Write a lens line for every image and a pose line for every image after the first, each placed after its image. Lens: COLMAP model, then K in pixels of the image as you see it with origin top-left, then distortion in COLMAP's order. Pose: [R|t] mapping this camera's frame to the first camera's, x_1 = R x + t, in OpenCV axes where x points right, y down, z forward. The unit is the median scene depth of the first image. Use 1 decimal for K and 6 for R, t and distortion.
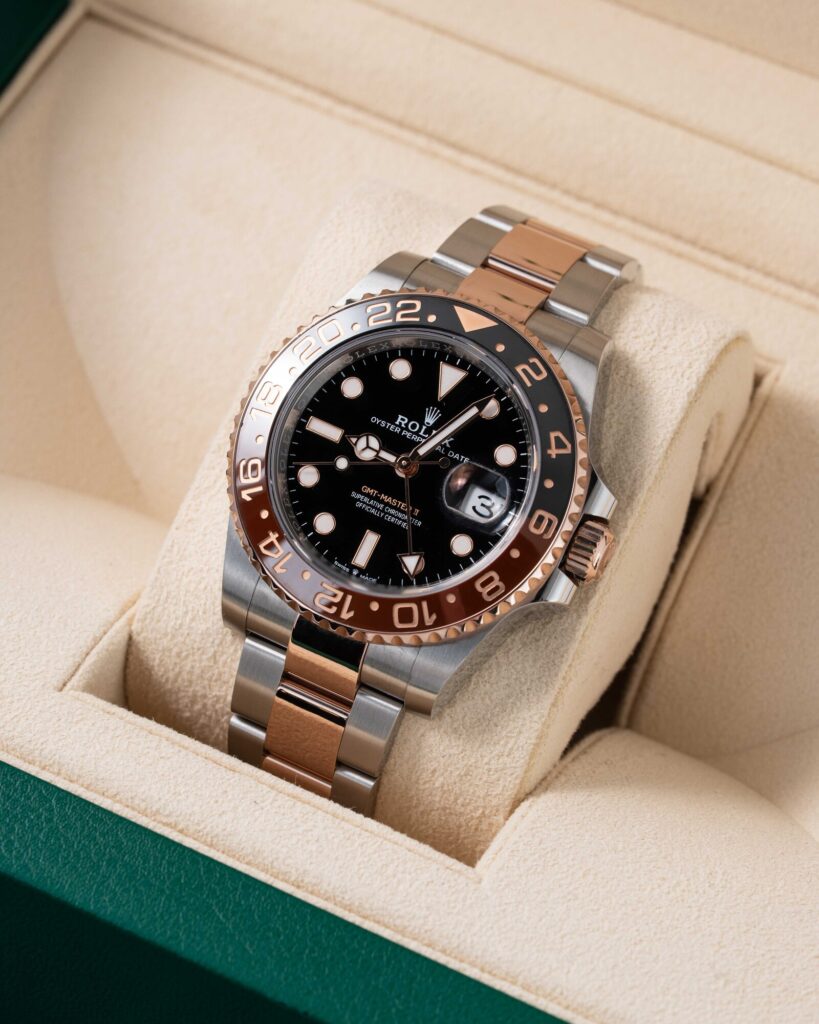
lens RADIAL K [[3898.4, 0, 409.5], [0, 3898.4, 512.0], [0, 0, 1]] dist [0.029431, -5.095866]
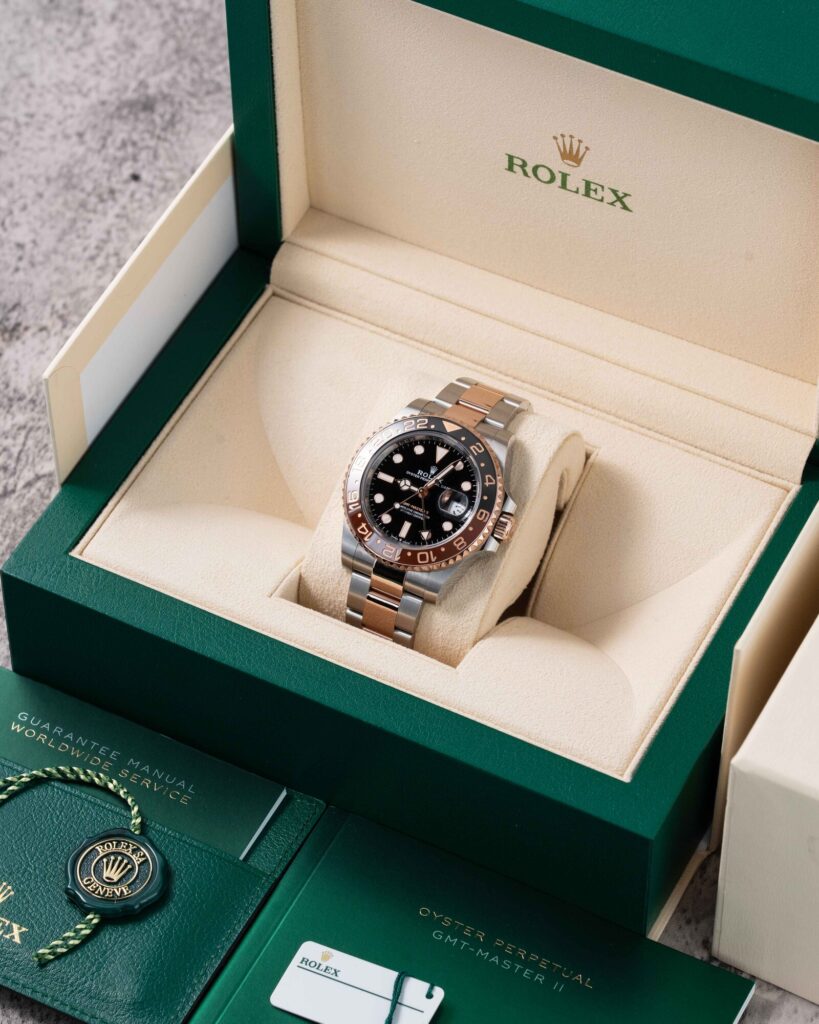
lens RADIAL K [[3898.4, 0, 409.5], [0, 3898.4, 512.0], [0, 0, 1]] dist [0.029431, -5.095866]
pose [[0.999167, -0.022623, -0.033964, 0.067098], [0.020320, 0.997568, -0.066680, 0.147604], [0.035390, 0.065934, 0.997196, -1.224115]]
